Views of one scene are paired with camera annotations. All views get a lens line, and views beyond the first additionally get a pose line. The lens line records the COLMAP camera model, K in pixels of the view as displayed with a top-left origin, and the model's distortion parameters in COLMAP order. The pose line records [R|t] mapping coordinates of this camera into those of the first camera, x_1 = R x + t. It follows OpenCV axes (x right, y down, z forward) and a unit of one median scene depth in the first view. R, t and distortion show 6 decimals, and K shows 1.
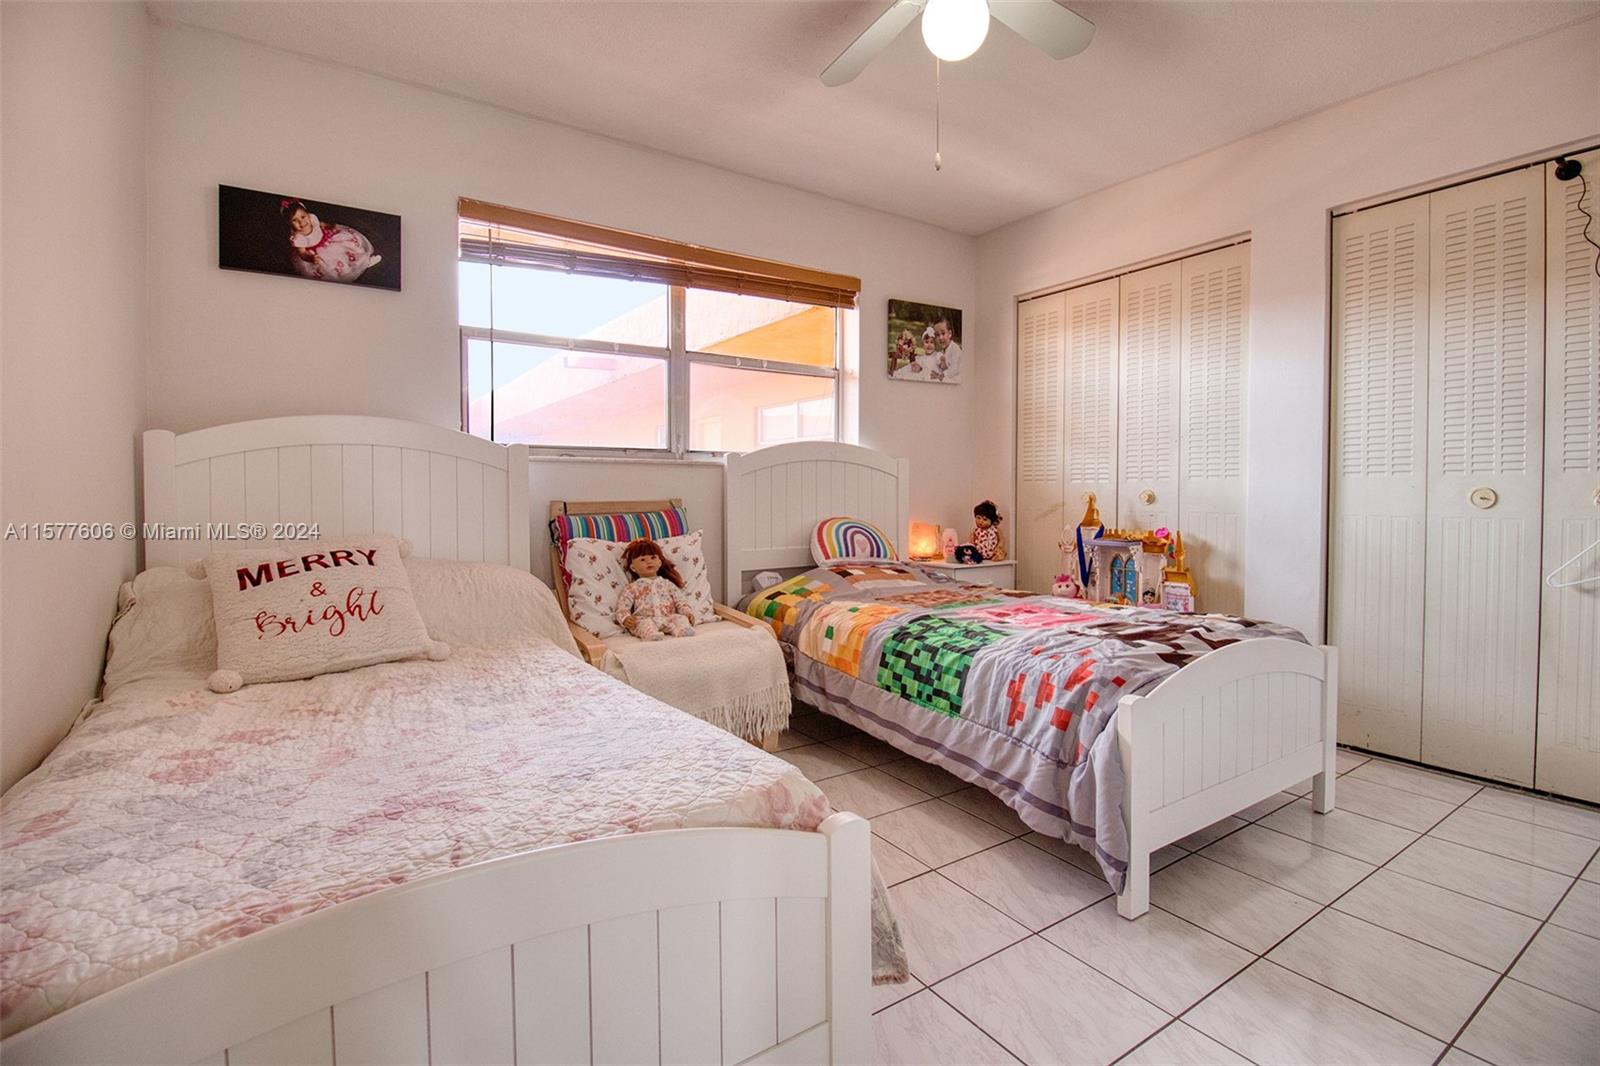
lens RADIAL K [[738.7, 0, 799.5], [0, 738.7, 523.3], [0, 0, 1]] dist [-0.001483, -0.003435]
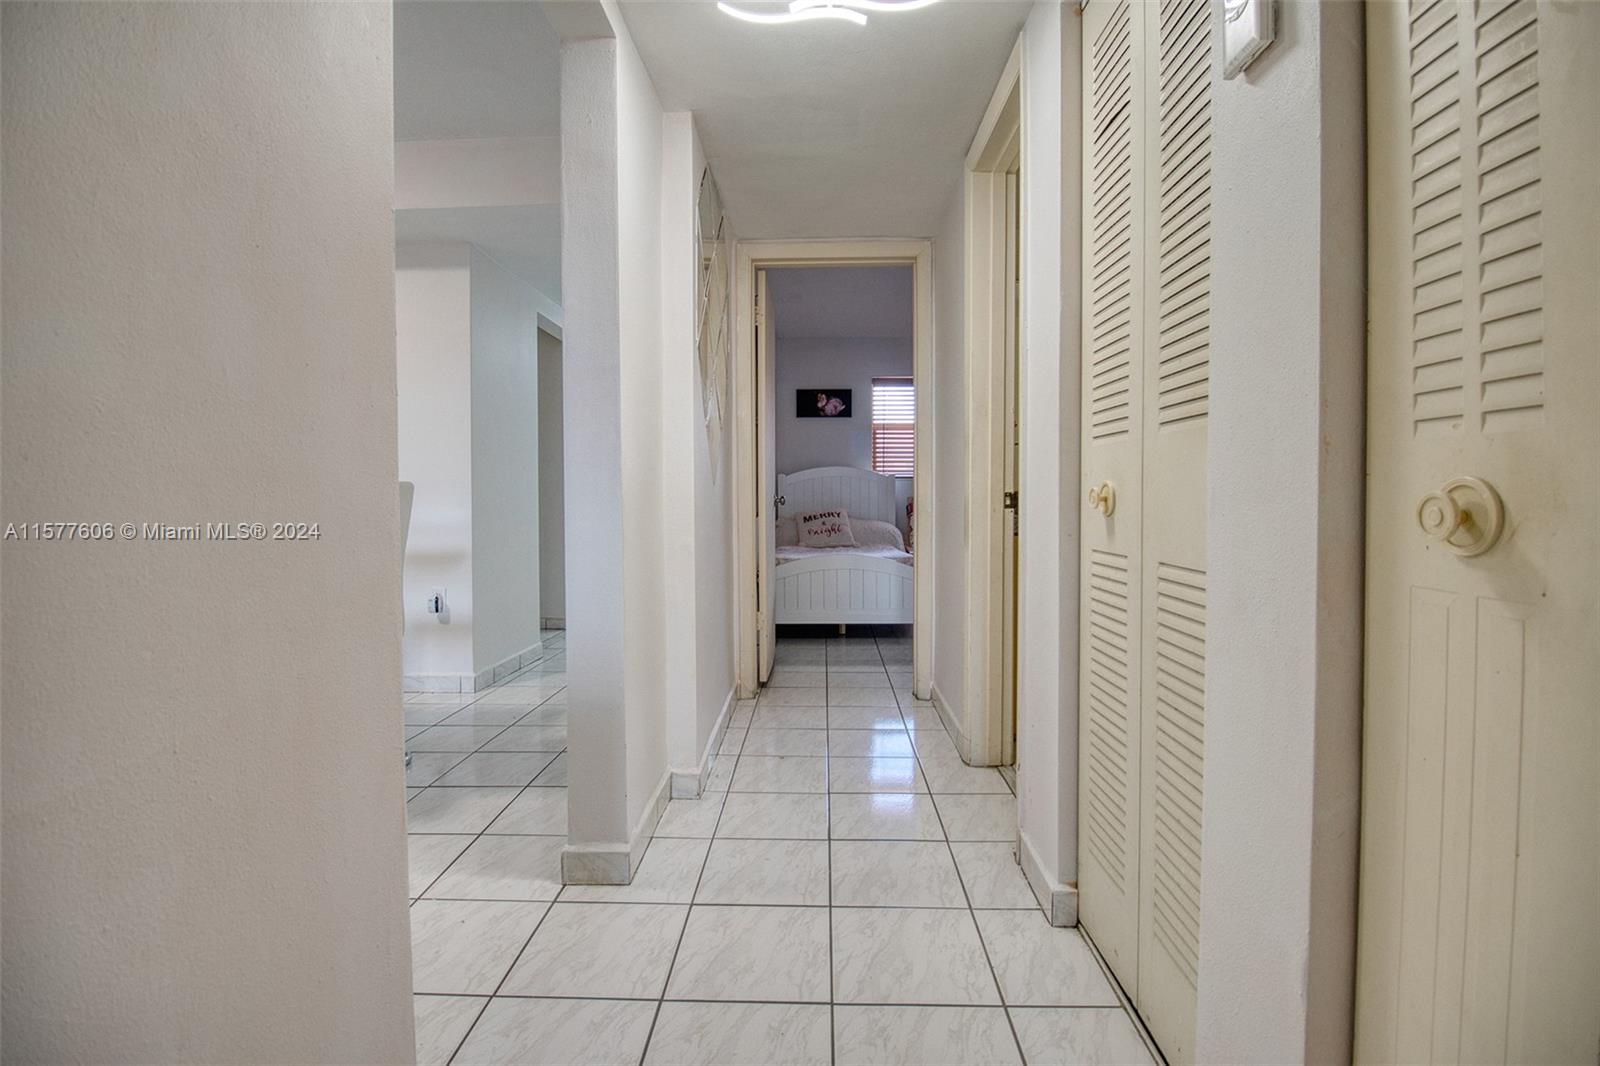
lens RADIAL K [[738.7, 0, 799.3], [0, 738.7, 527.3], [0, 0, 1]] dist [-0.001483, -0.003435]
pose [[0.816028, 0.011577, -0.577896, 0.907365], [-0.009014, 0.999933, 0.007303, 0.067824], [0.577941, -0.000751, 0.816078, -1.368332]]
